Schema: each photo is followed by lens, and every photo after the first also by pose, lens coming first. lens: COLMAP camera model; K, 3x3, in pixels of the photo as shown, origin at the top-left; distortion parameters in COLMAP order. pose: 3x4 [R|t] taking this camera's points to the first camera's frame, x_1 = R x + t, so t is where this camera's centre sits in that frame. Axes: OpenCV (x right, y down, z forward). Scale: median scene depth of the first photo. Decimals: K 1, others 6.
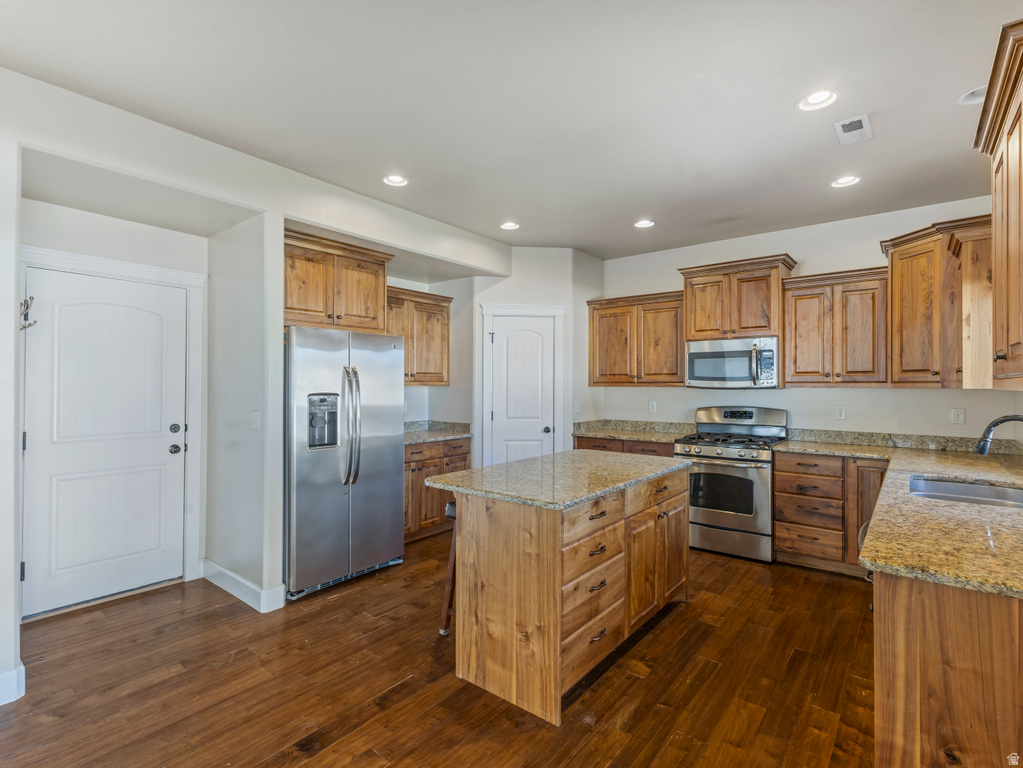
lens RADIAL K [[504.3, 0, 515.7], [0, 504.3, 383.9], [0, 0, 1]] dist [0.007055, 0.000373]
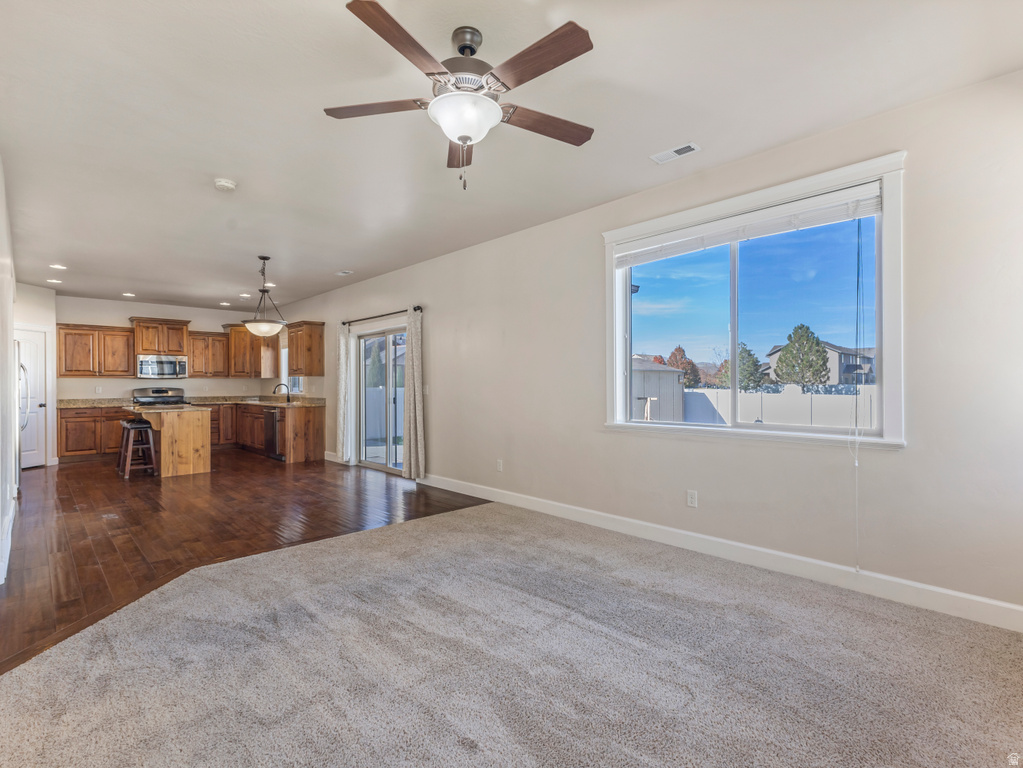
lens RADIAL K [[504.3, 0, 516.2], [0, 504.3, 386.5], [0, 0, 1]] dist [0.007055, 0.000373]
pose [[0.140689, -0.009344, 0.990010, -1.528131], [0.004678, 0.999951, 0.008773, 0.031713], [-0.990043, 0.003397, 0.140725, -0.791539]]
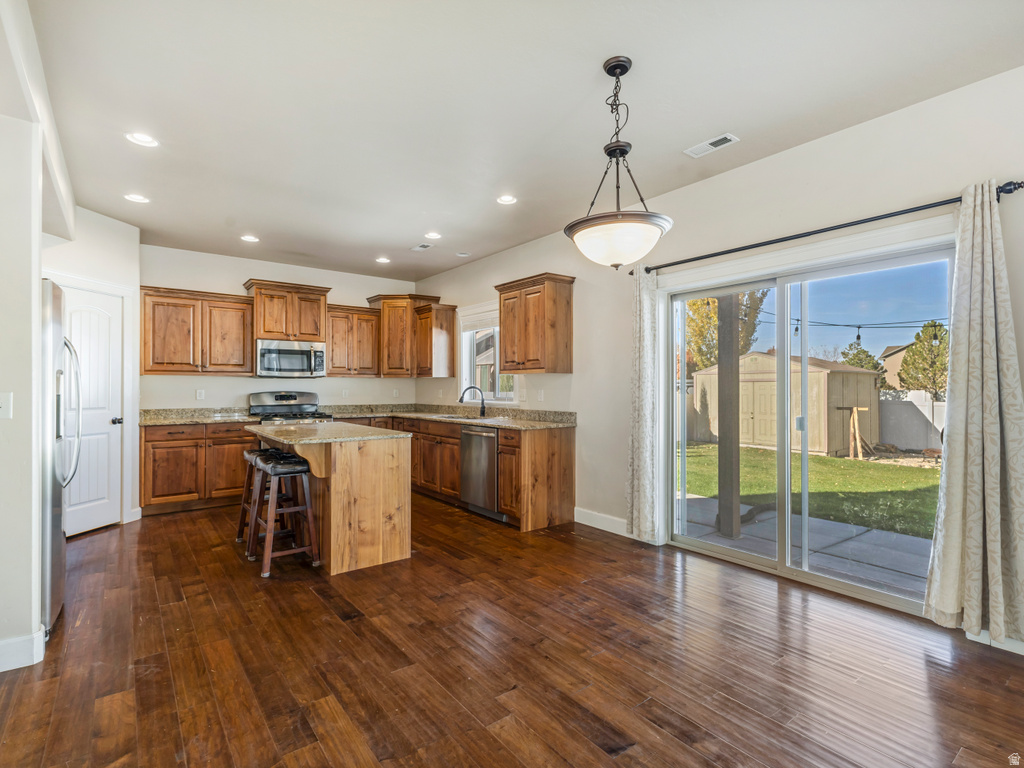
lens RADIAL K [[504.8, 0, 511.2], [0, 504.8, 387.4], [0, 0, 1]] dist [0.007055, 0.000373]
pose [[0.247155, -0.002310, 0.968973, -0.774155], [-0.000674, 0.999997, 0.002555, 0.033845], [-0.968976, -0.001285, 0.247153, 0.104100]]
